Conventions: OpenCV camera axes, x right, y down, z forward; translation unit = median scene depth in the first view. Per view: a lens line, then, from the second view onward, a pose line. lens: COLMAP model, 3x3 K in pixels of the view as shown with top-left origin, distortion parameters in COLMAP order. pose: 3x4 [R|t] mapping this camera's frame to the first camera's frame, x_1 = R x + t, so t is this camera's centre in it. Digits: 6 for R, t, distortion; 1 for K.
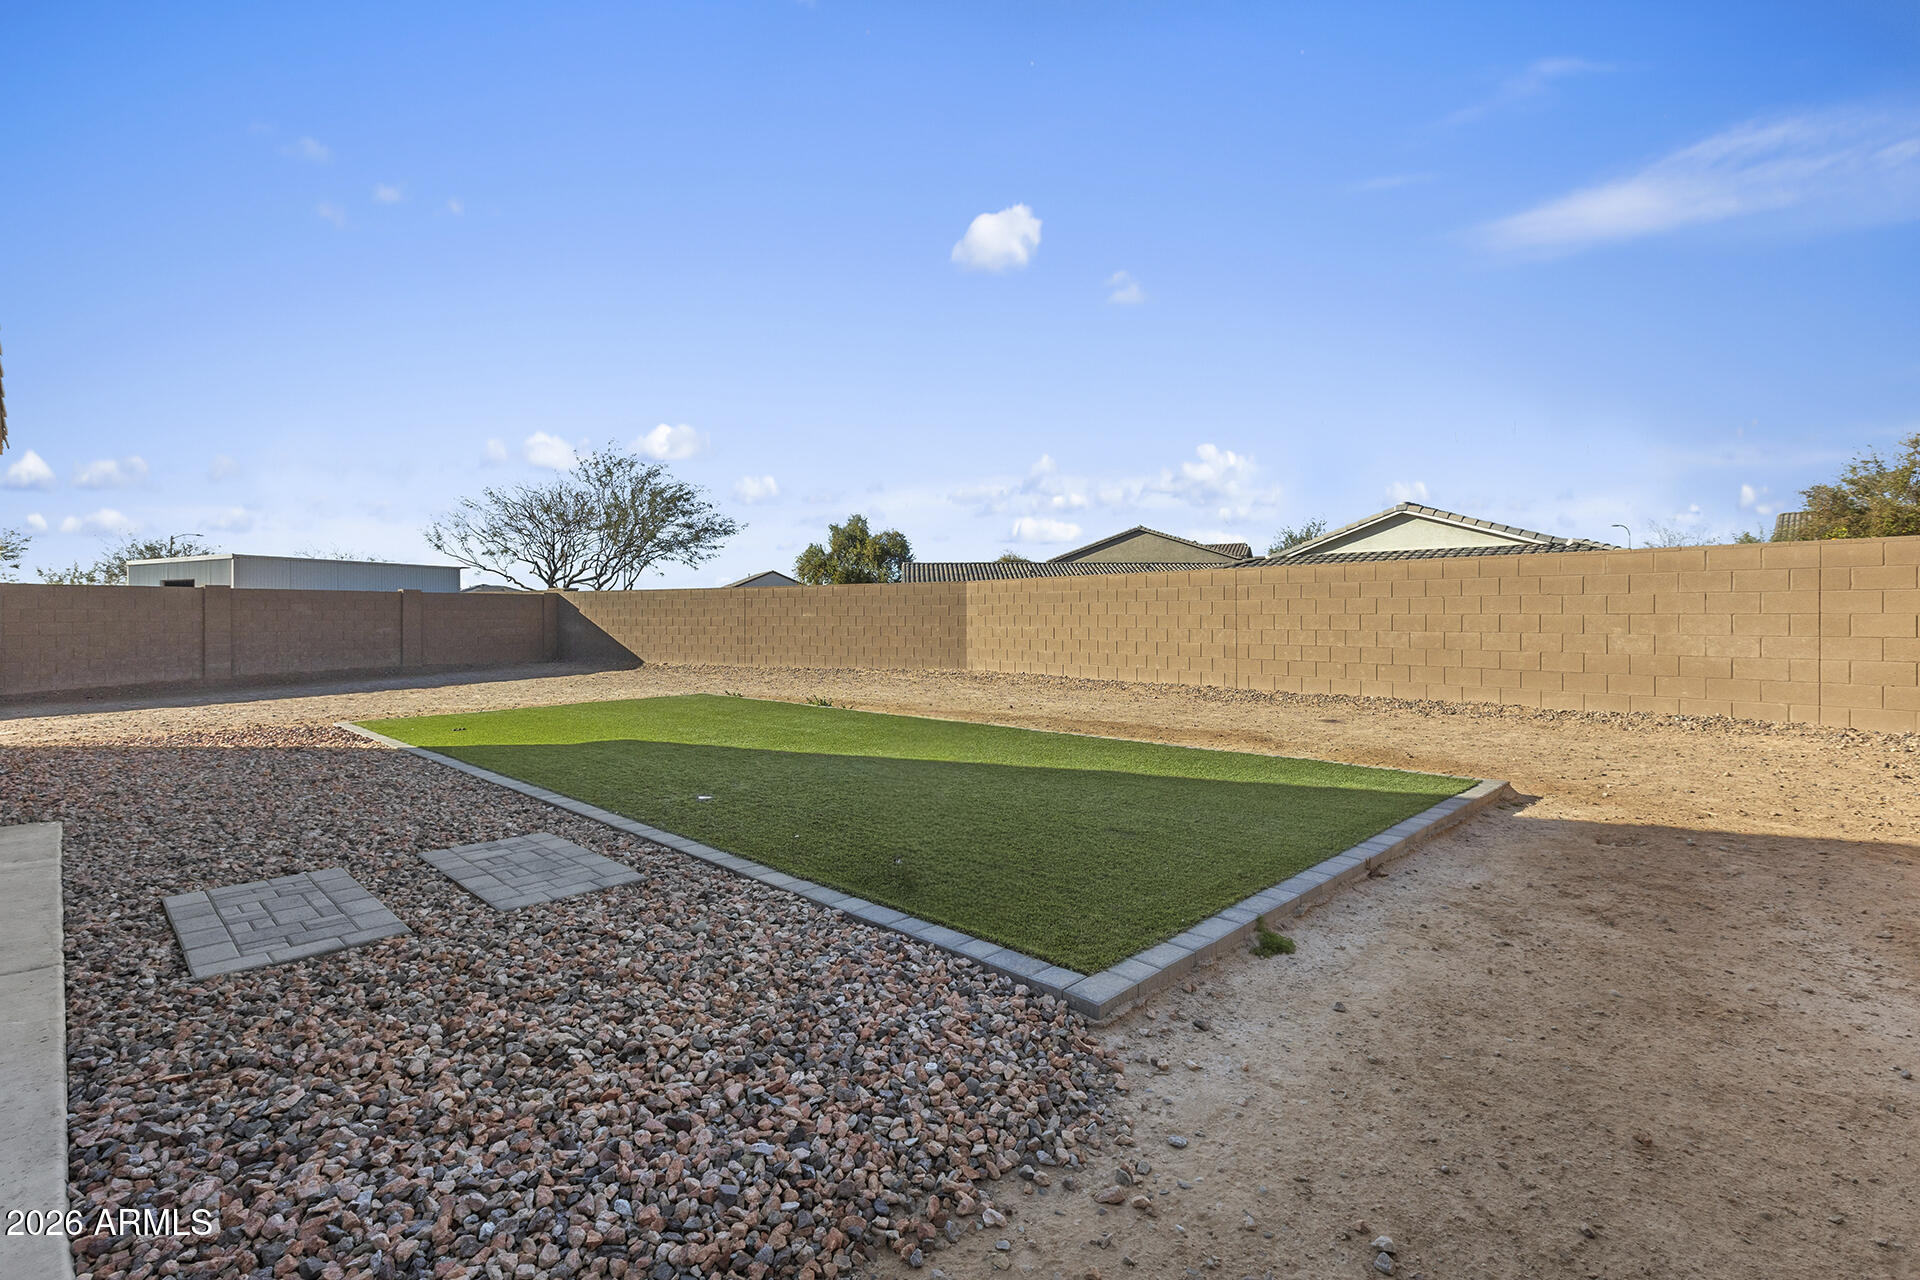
lens RADIAL K [[885.1, 0, 968.4], [0, 885.1, 629.6], [0, 0, 1]] dist [0.001269, 0.000041]
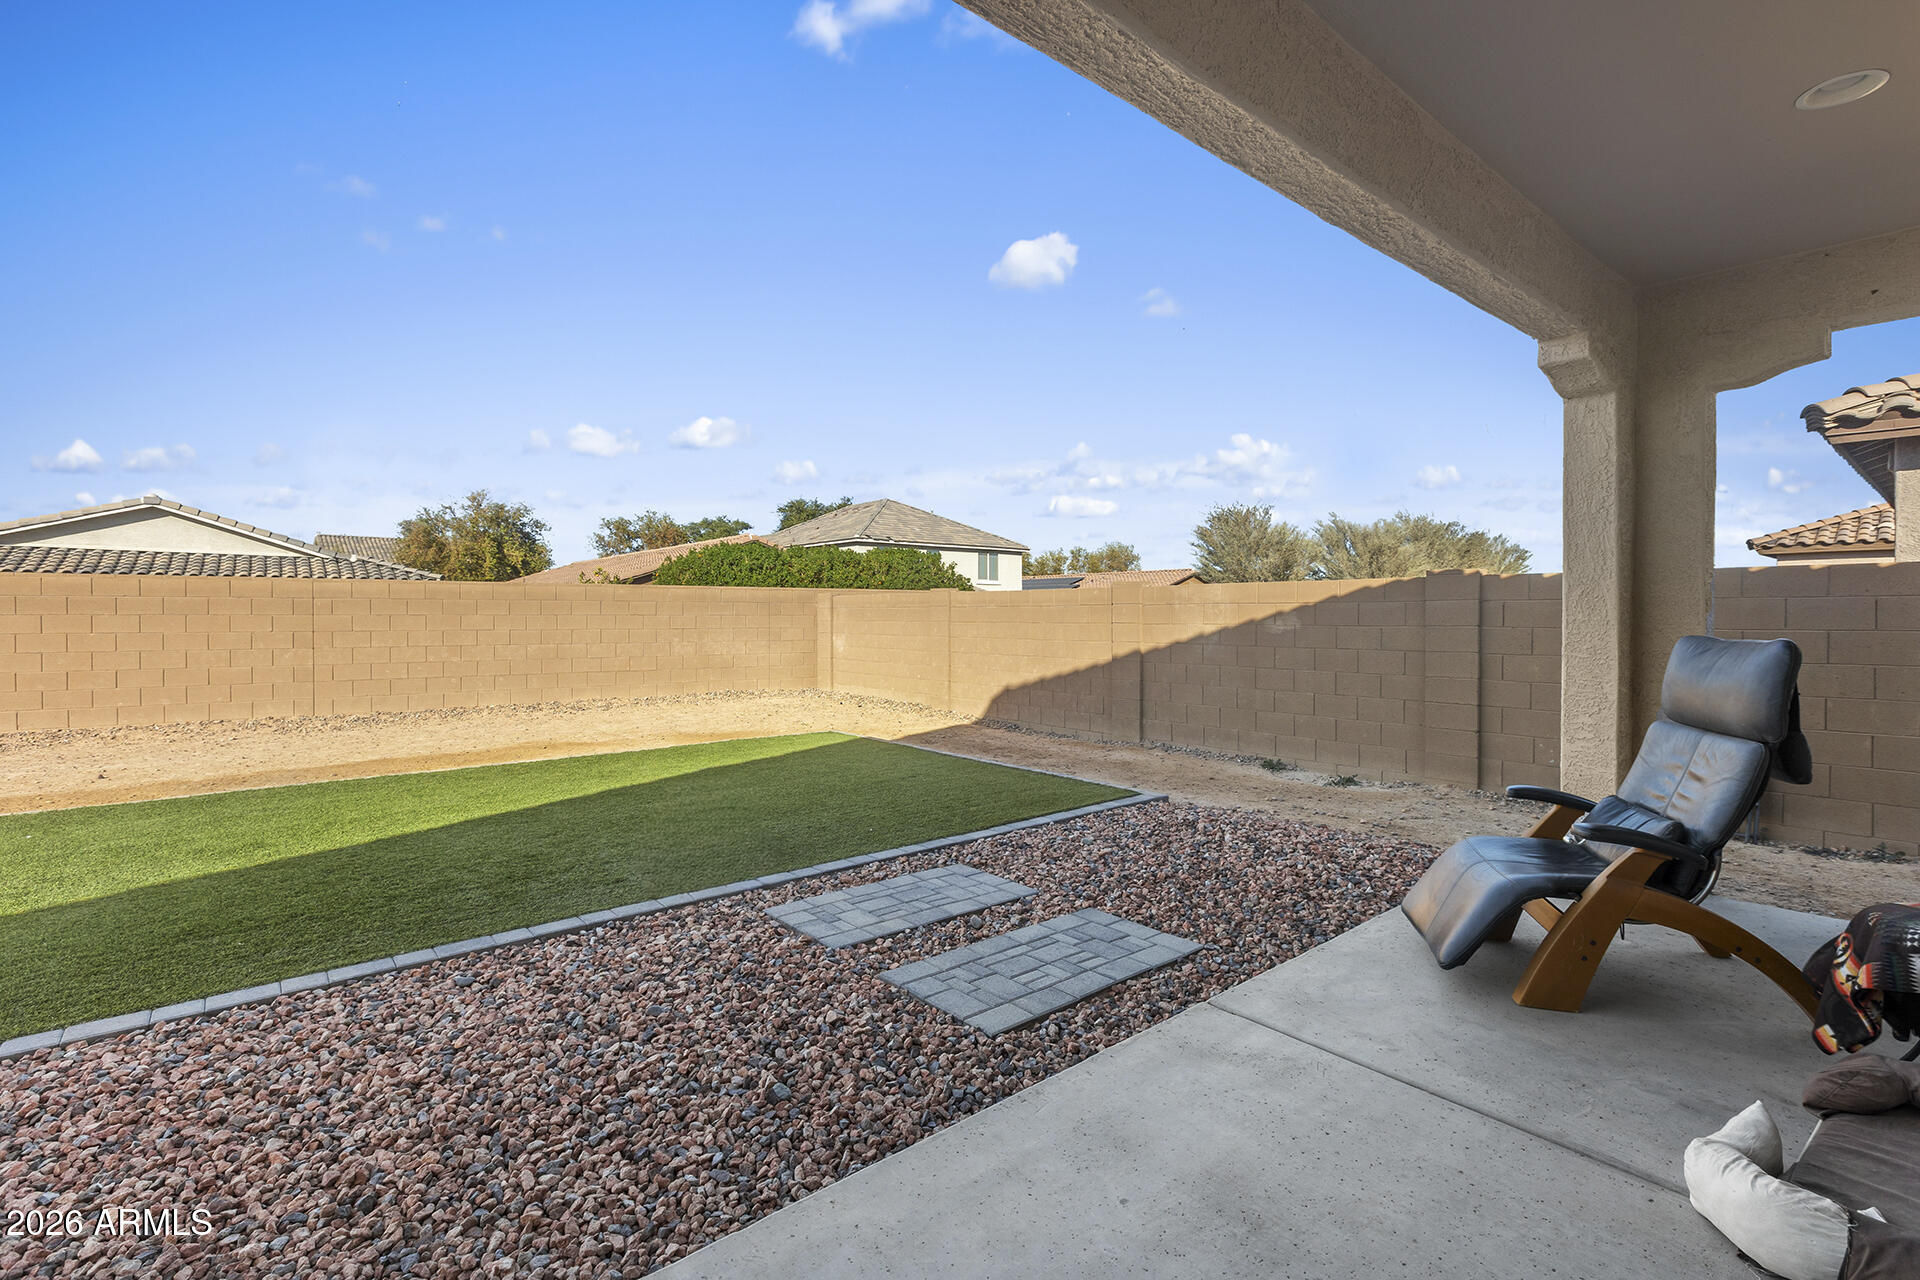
lens RADIAL K [[885.1, 0, 967.3], [0, 885.1, 631.1], [0, 0, 1]] dist [0.001269, 0.000041]
pose [[0.091120, -0.011740, 0.995771, -0.451407], [0.018475, 0.999778, 0.010096, -0.012589], [-0.995669, 0.017476, 0.091316, 0.257801]]
